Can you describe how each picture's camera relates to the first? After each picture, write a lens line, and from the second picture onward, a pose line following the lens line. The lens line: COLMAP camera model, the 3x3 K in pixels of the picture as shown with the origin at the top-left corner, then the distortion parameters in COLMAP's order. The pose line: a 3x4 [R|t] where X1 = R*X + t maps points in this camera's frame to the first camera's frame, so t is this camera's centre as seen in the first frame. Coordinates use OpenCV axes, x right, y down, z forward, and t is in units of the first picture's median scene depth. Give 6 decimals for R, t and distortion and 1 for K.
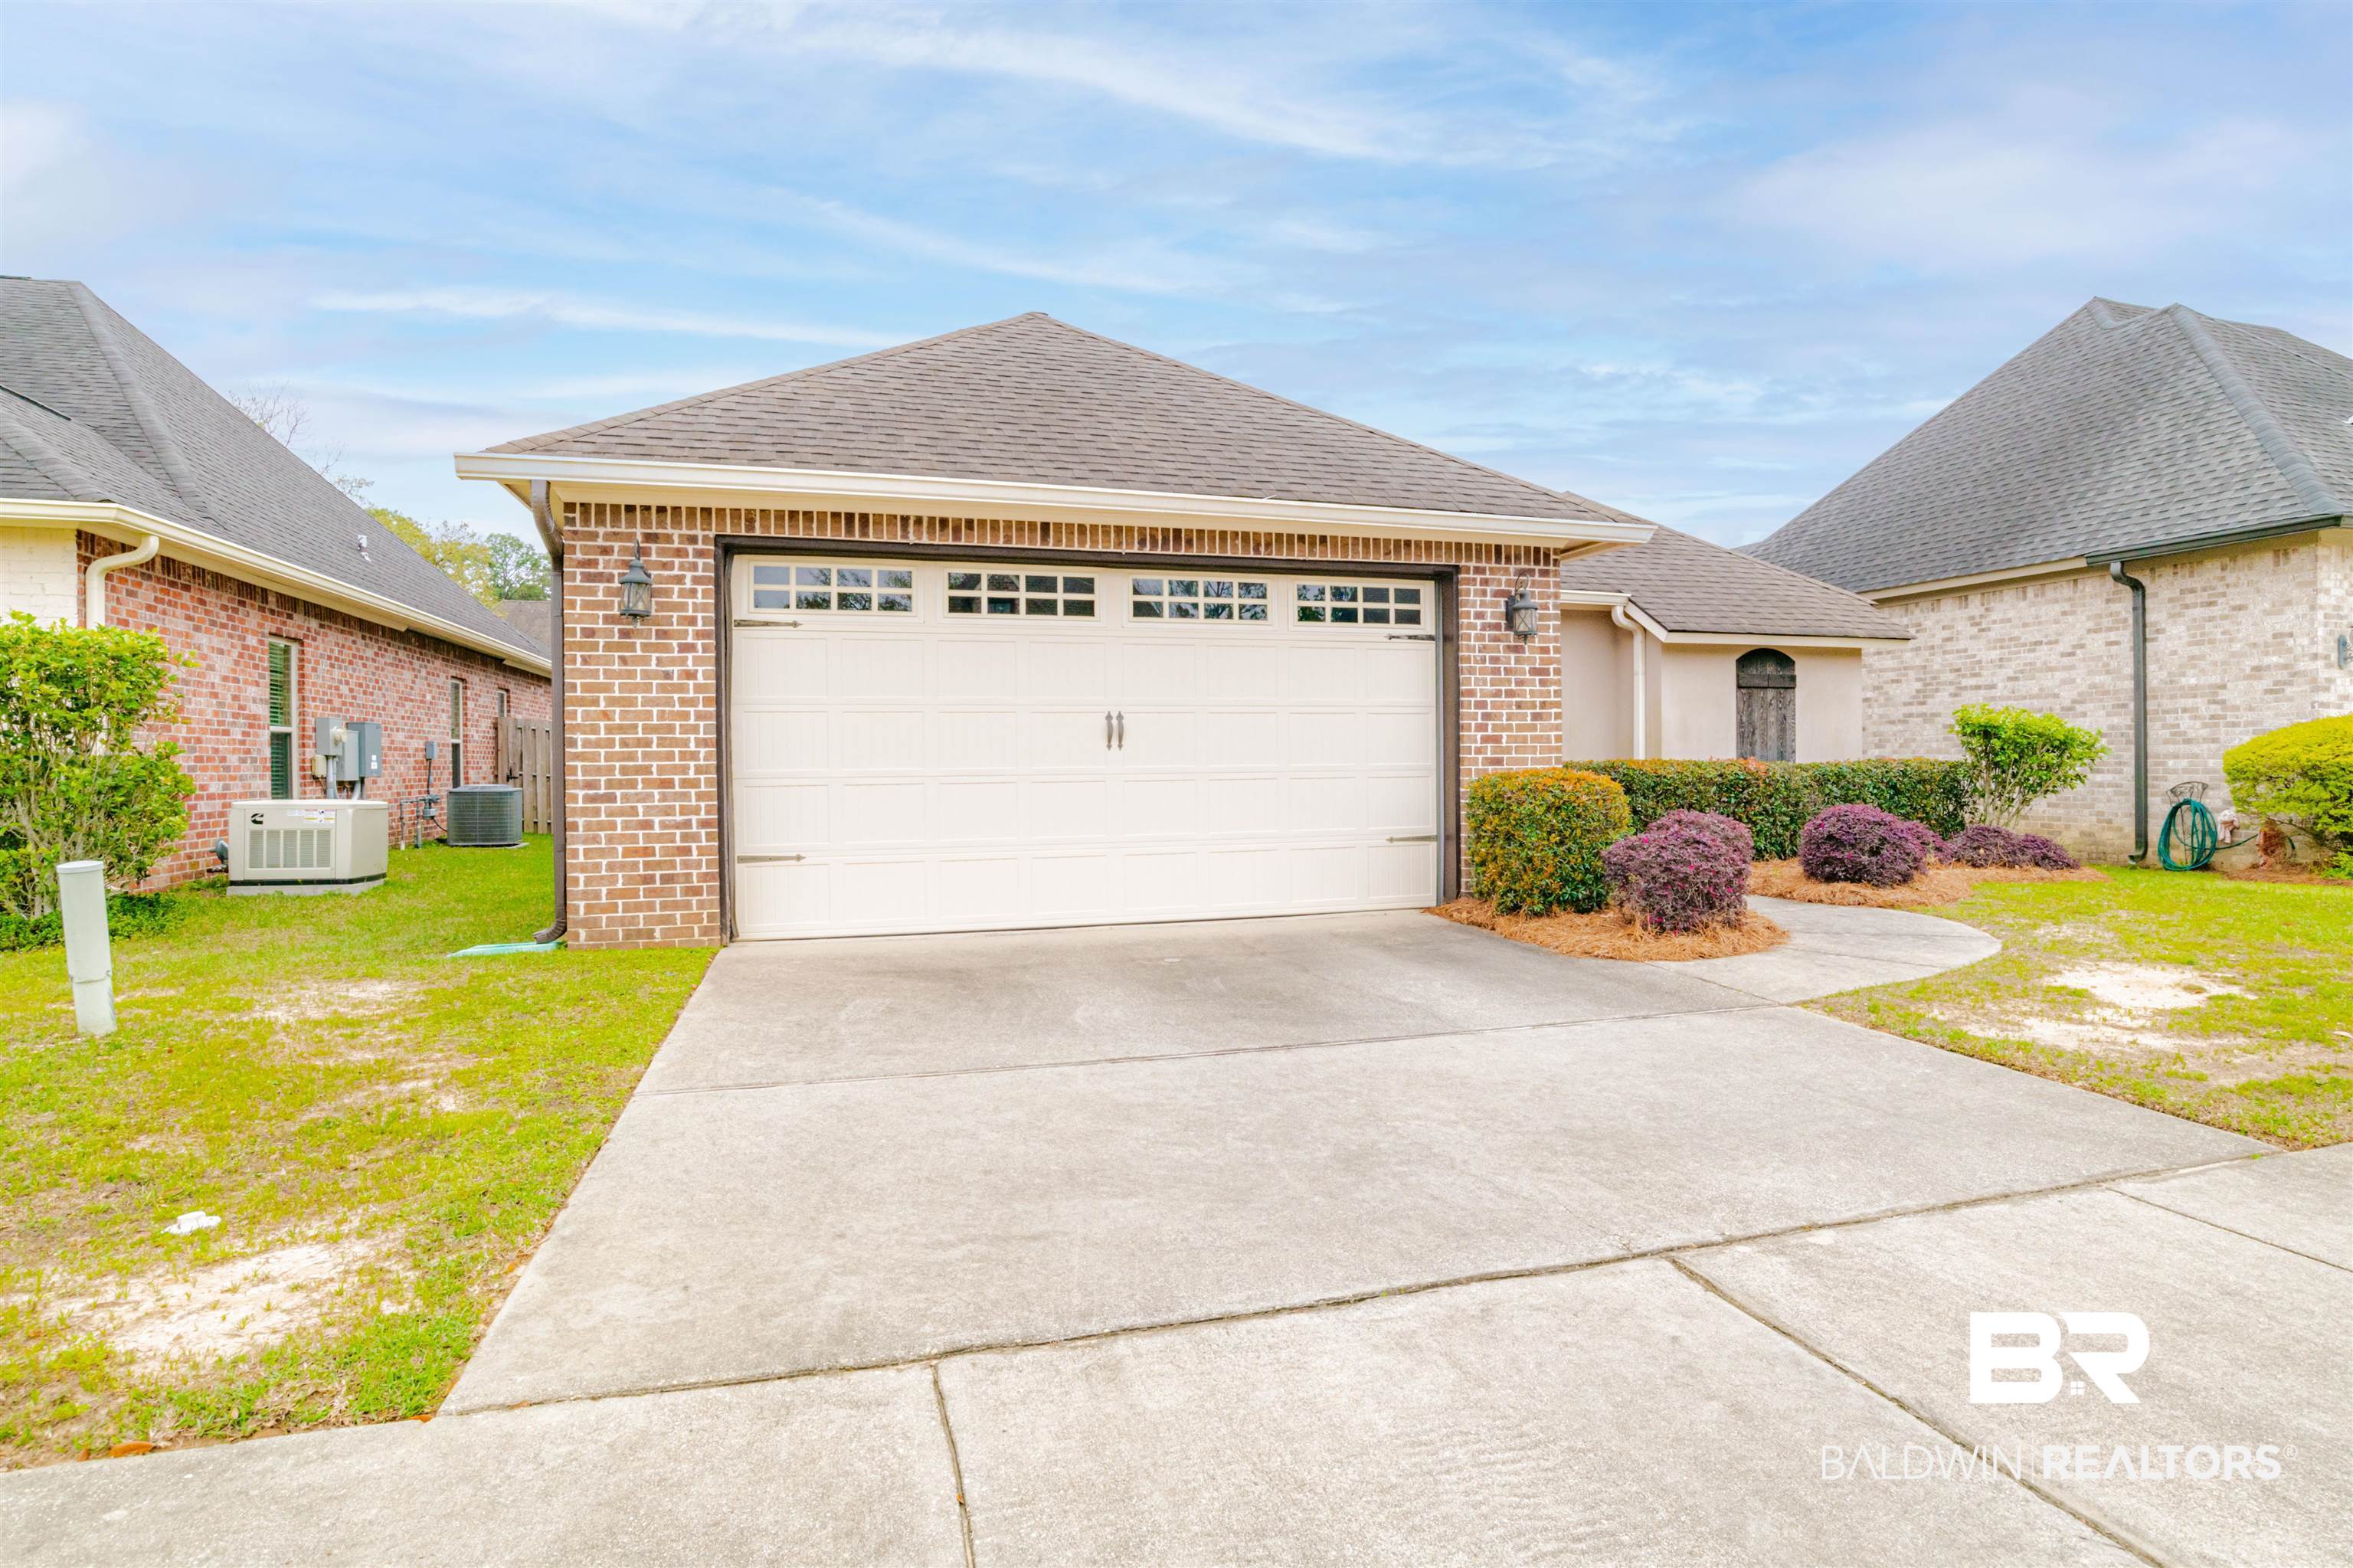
lens RADIAL K [[1208.6, 0, 1211.6], [0, 1208.6, 784.7], [0, 0, 1]] dist [-0.055967, 0.021057]
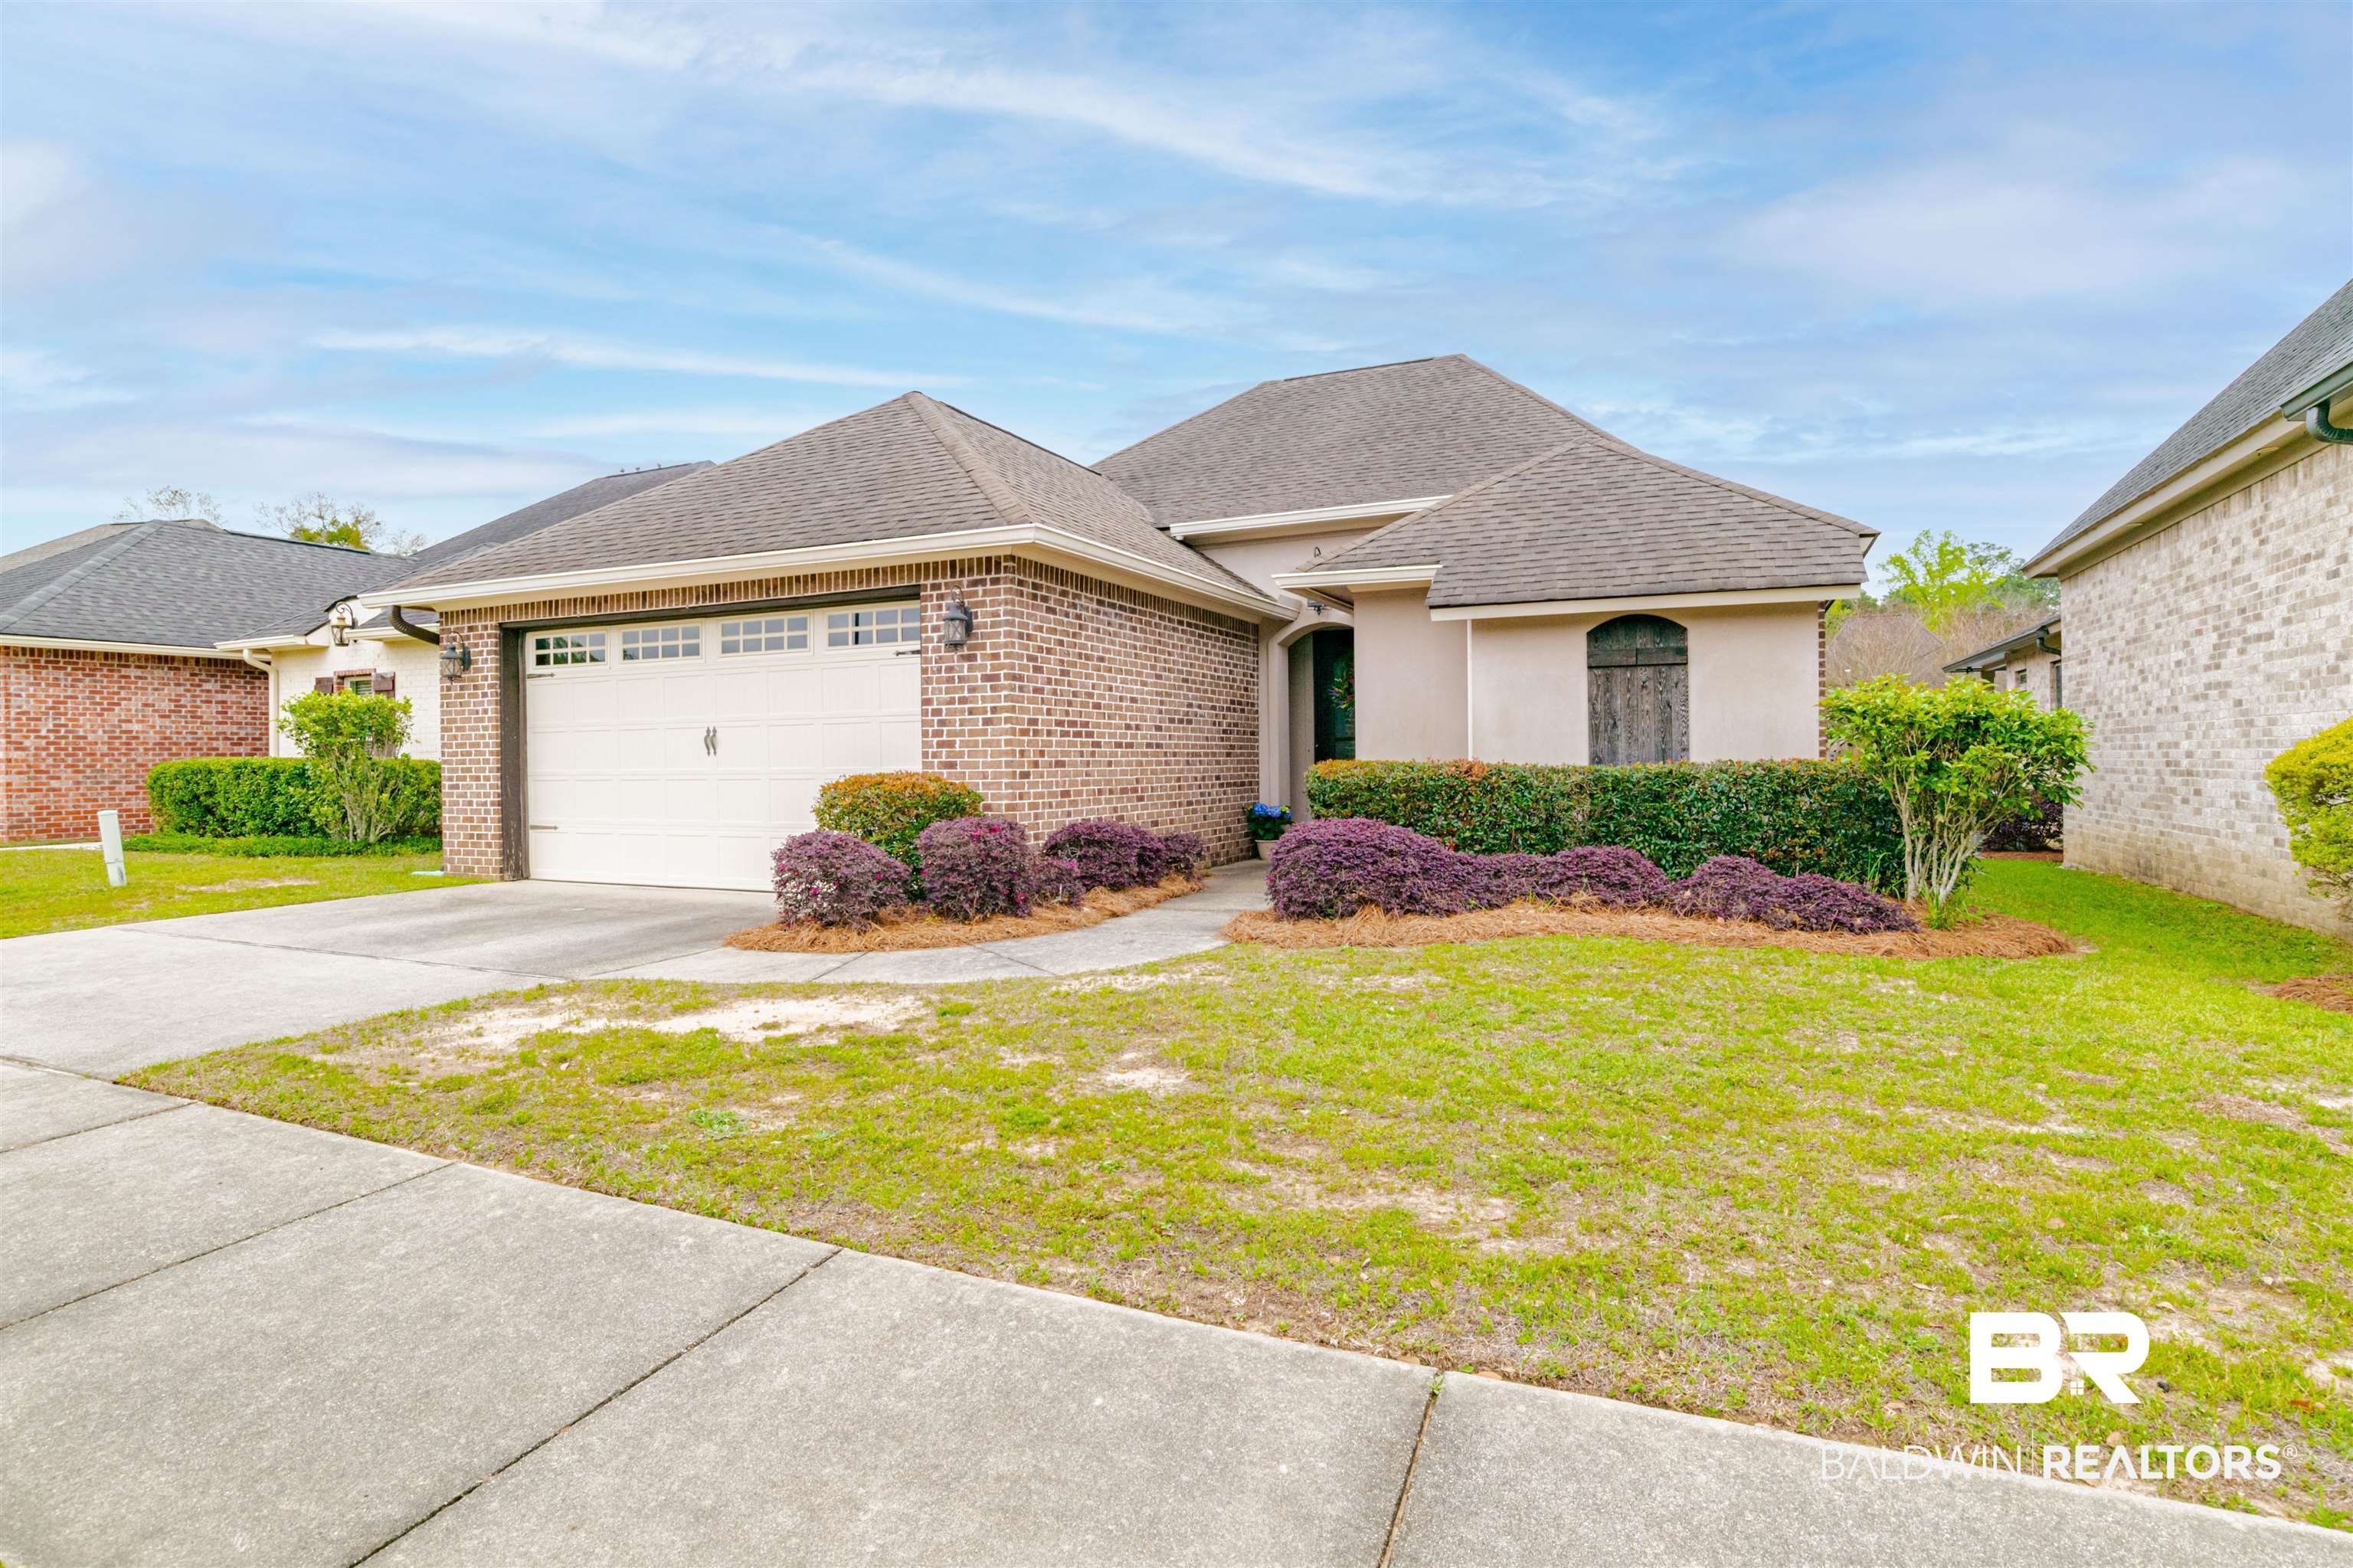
lens RADIAL K [[1208.6, 0, 1171.9], [0, 1208.6, 774.6], [0, 0, 1]] dist [-0.055967, 0.021057]
pose [[0.751564, 0.008141, -0.659609, 1.092758], [-0.009652, 0.999953, 0.001344, -0.014359], [0.659589, 0.005356, 0.751607, 0.333675]]
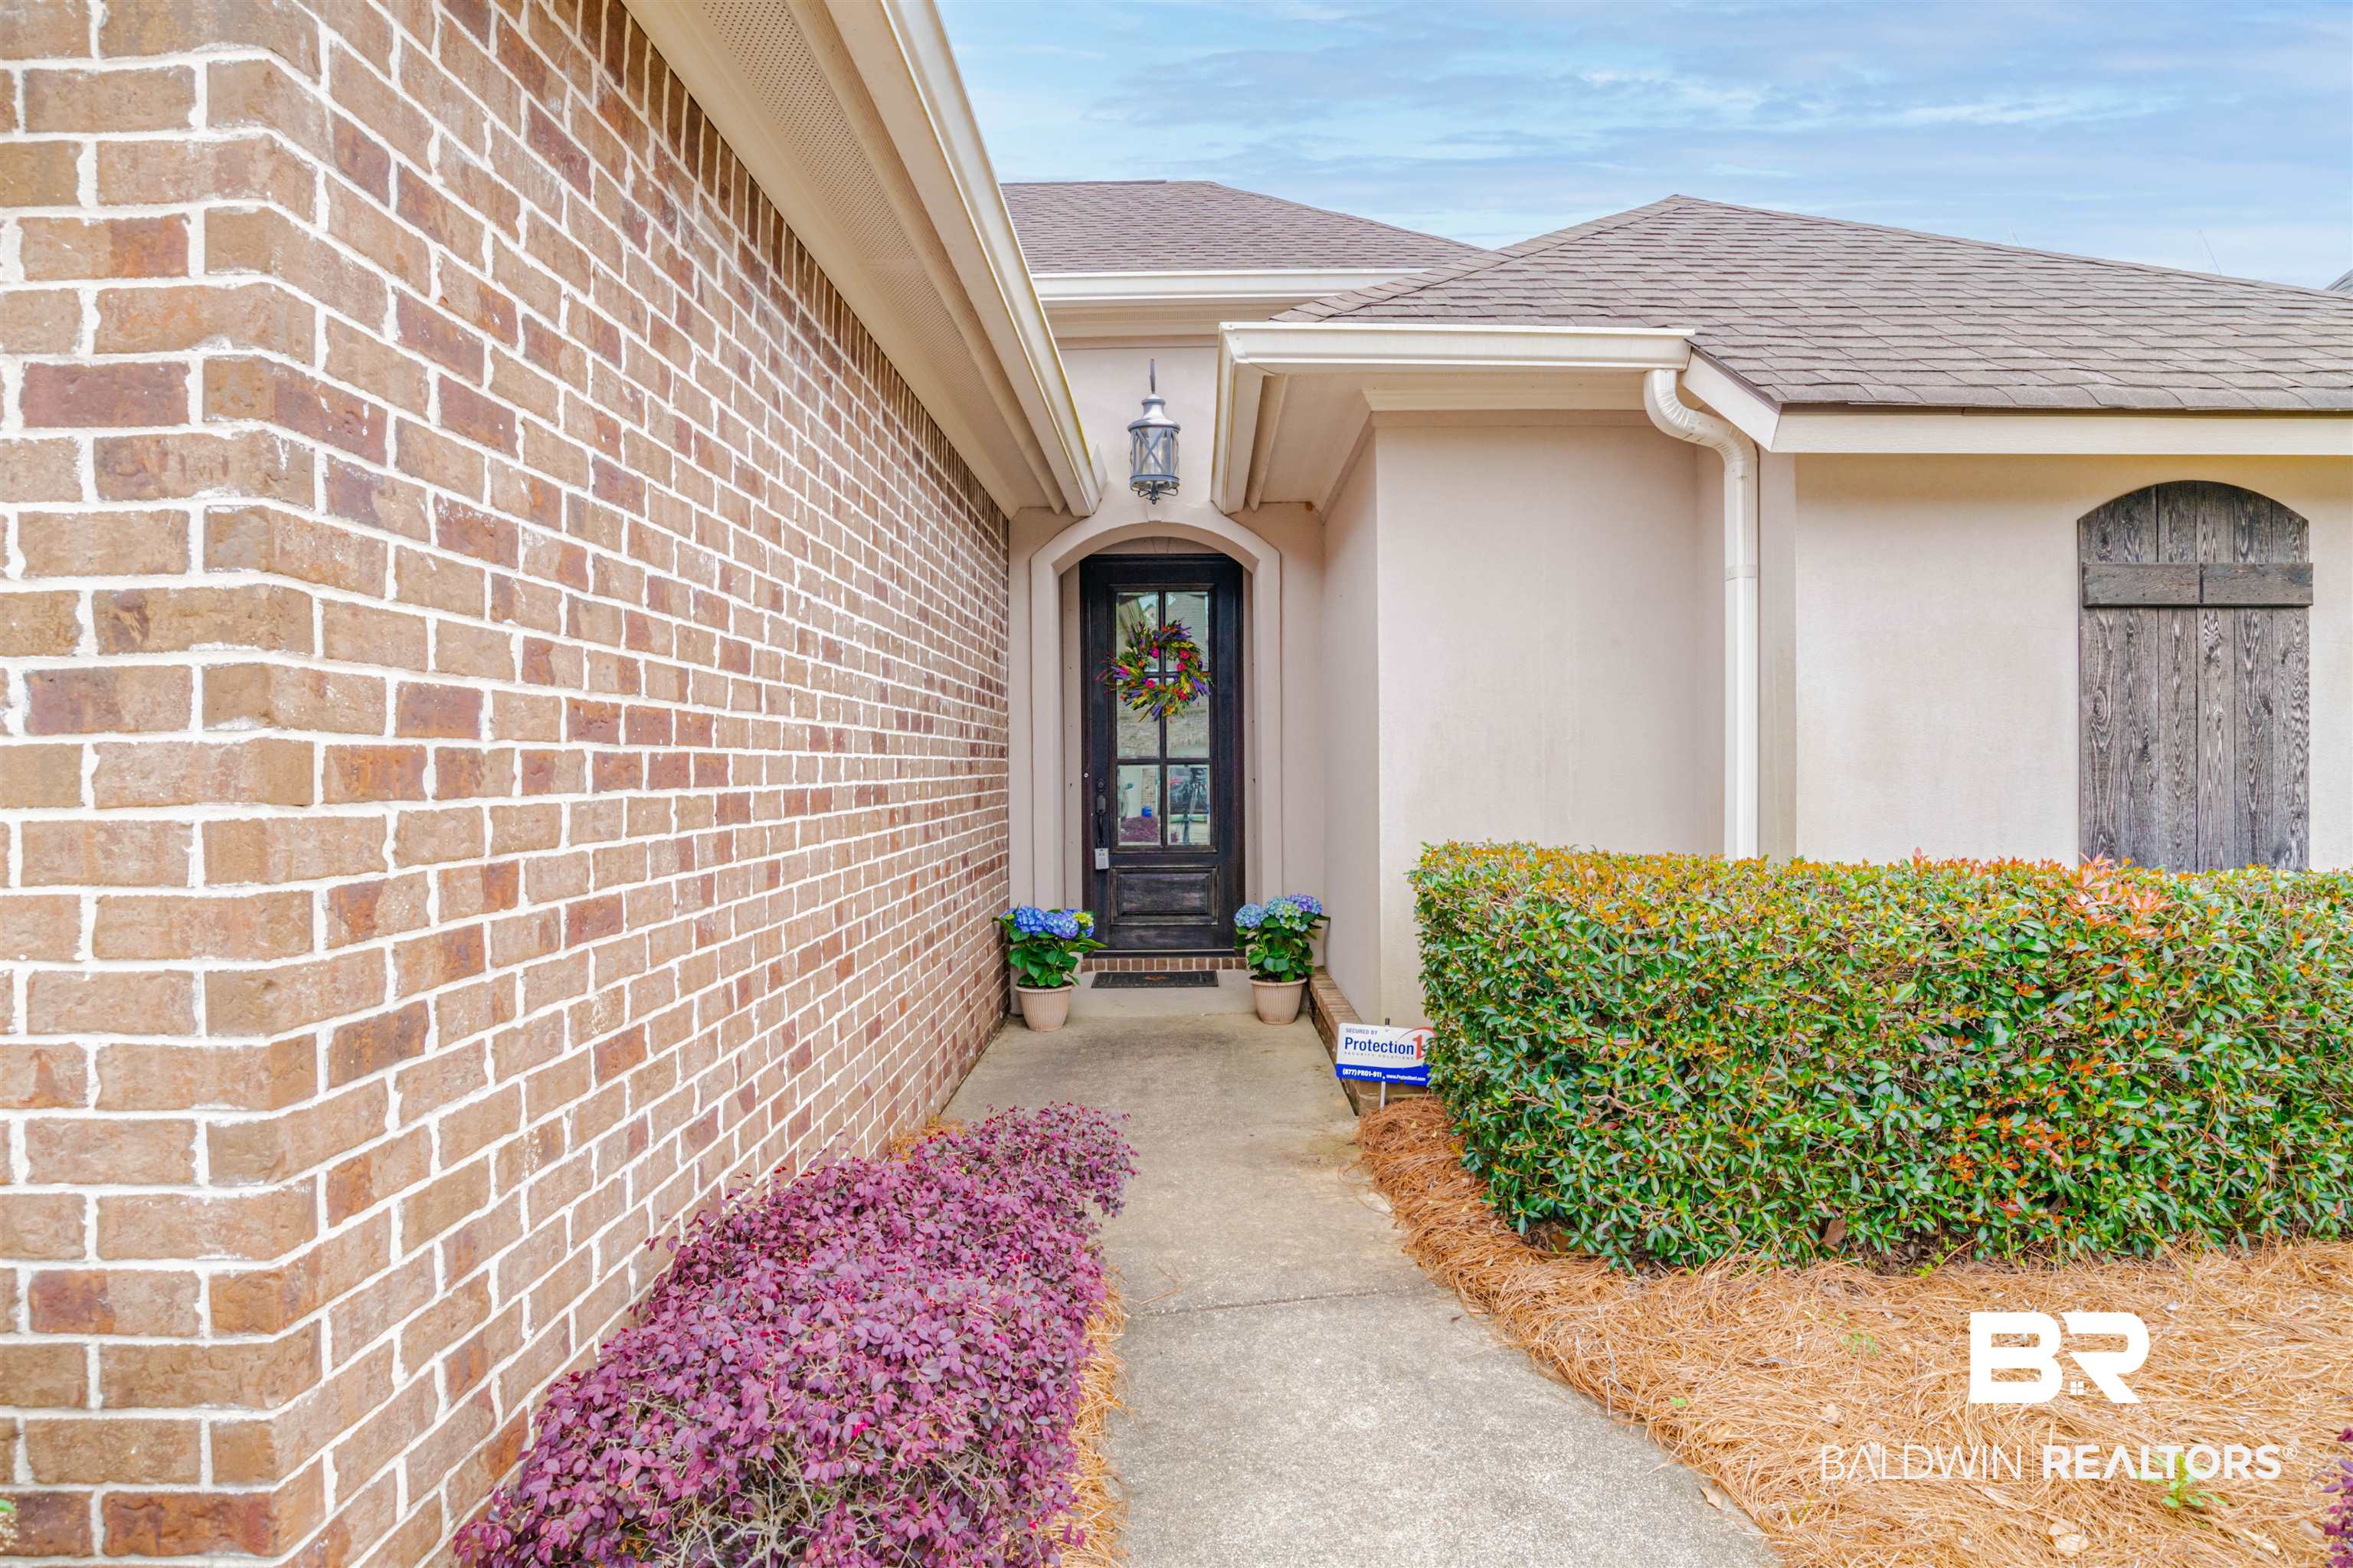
lens RADIAL K [[1208.6, 0, 1155.4], [0, 1208.6, 769.7], [0, 0, 1]] dist [-0.055967, 0.021057]
pose [[0.949203, 0.004627, -0.314629, 0.447920], [-0.009049, 0.999880, -0.012594, -0.048539], [0.314533, 0.014801, 0.949131, 0.925025]]
